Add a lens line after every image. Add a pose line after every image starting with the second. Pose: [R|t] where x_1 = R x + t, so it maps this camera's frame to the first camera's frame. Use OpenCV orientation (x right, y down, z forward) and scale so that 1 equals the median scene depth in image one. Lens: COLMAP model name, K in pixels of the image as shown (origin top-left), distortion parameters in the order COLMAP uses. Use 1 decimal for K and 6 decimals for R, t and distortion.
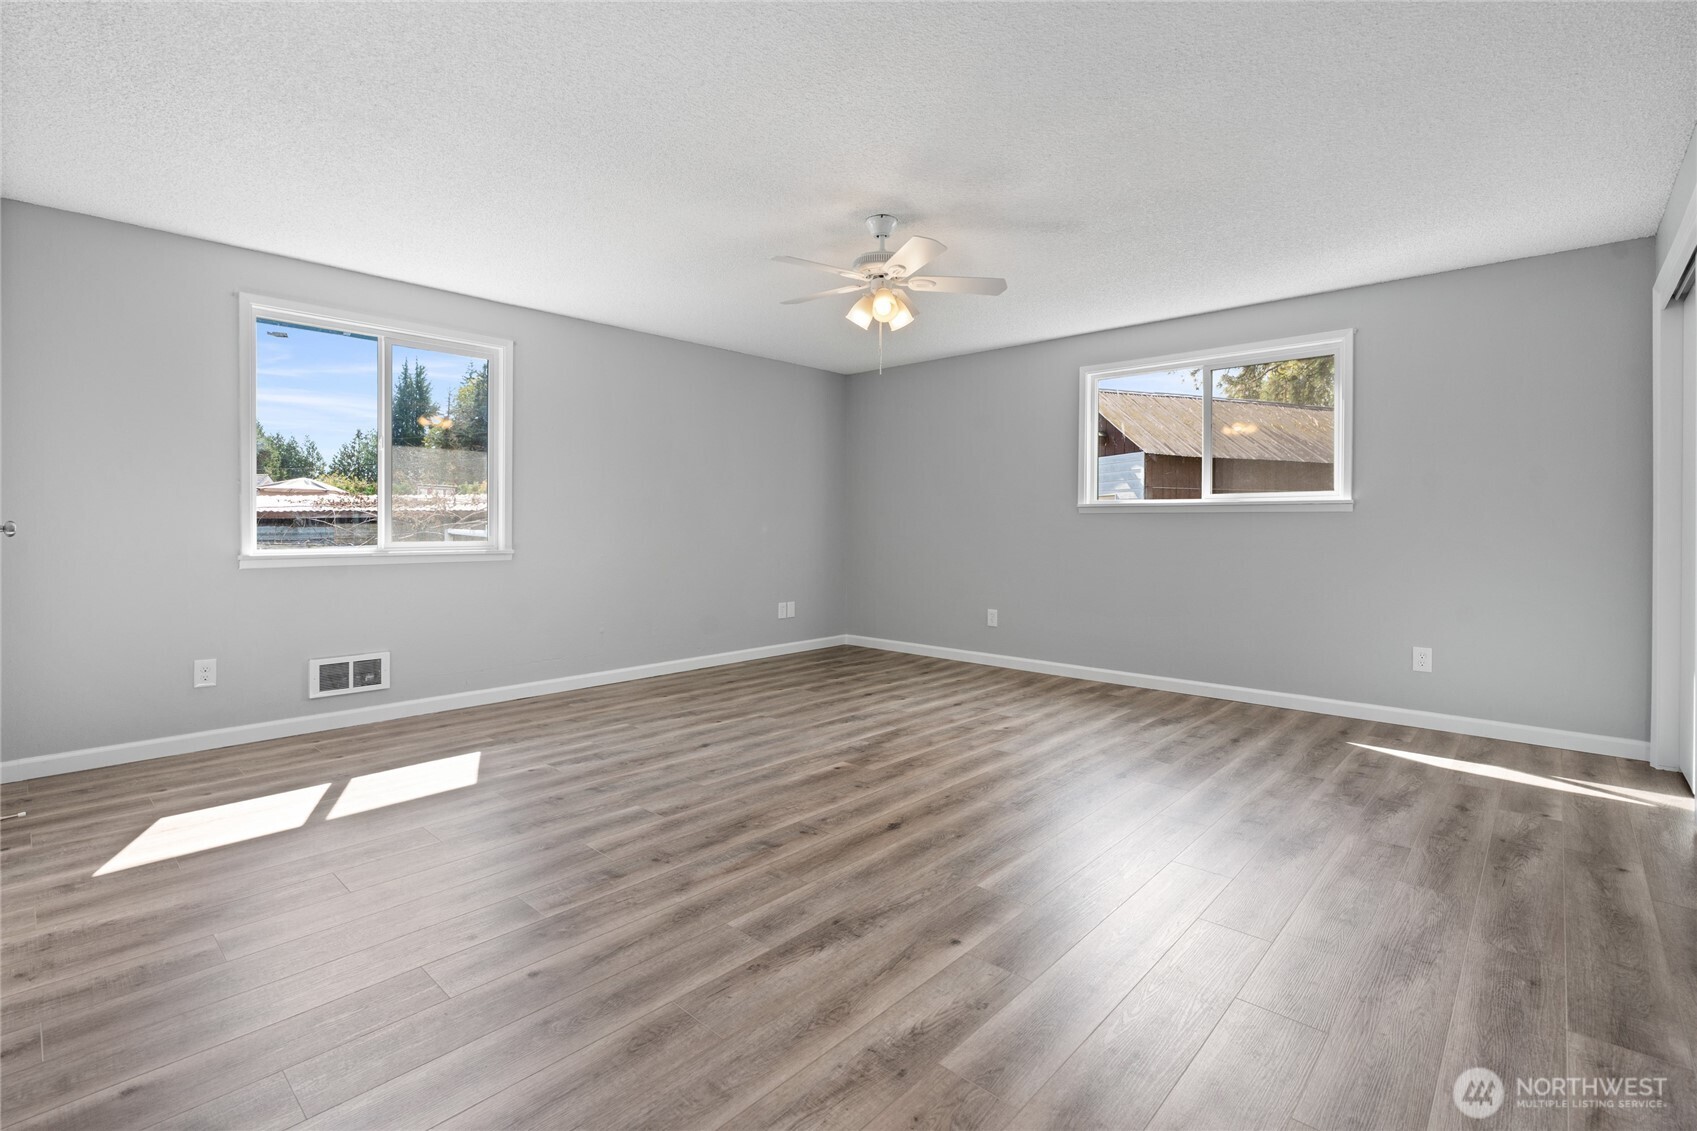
lens RADIAL K [[775.9, 0, 852.3], [0, 775.9, 527.5], [0, 0, 1]] dist [-0.004066, 0.000117]
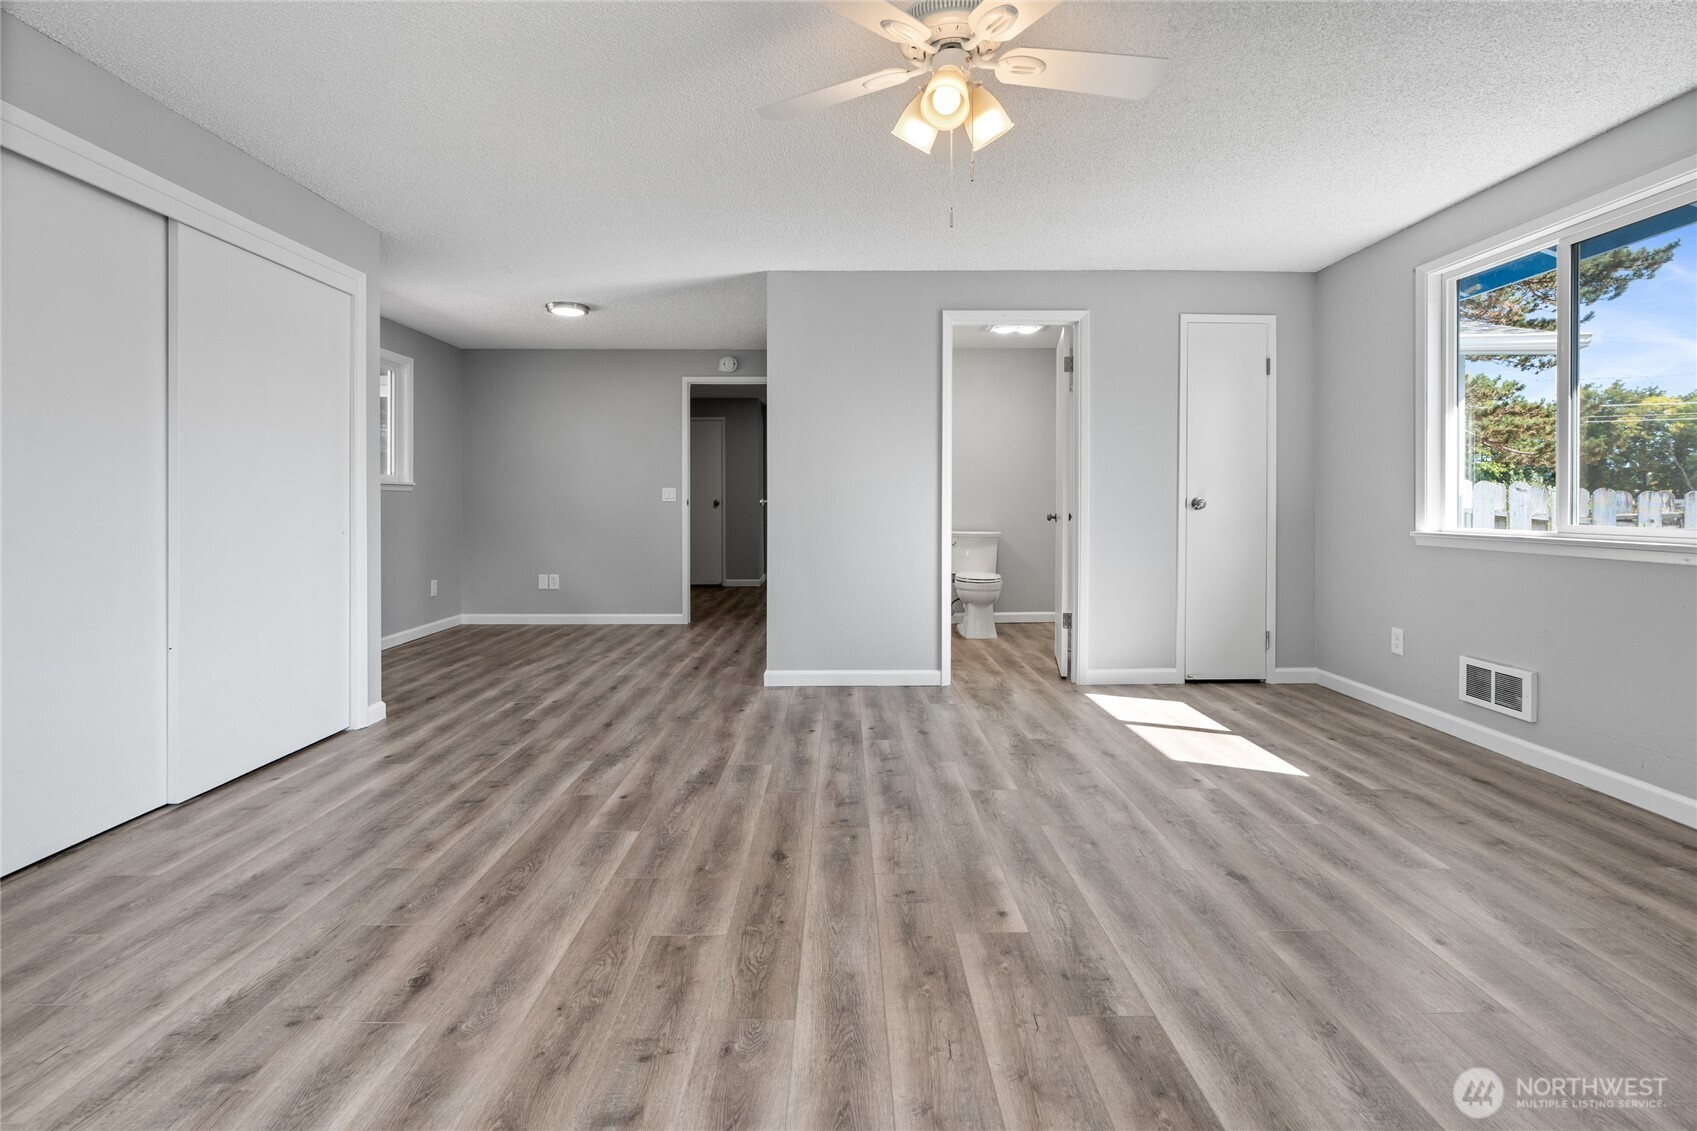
lens RADIAL K [[782.4, 0, 848.0], [0, 782.4, 502.7], [0, 0, 1]] dist [-0.003948, 0.000578]
pose [[-0.733280, -0.002046, -0.679923, 0.455376], [-0.002156, 0.999997, -0.000684, 0.001117], [0.679923, 0.000965, -0.733283, 1.320194]]
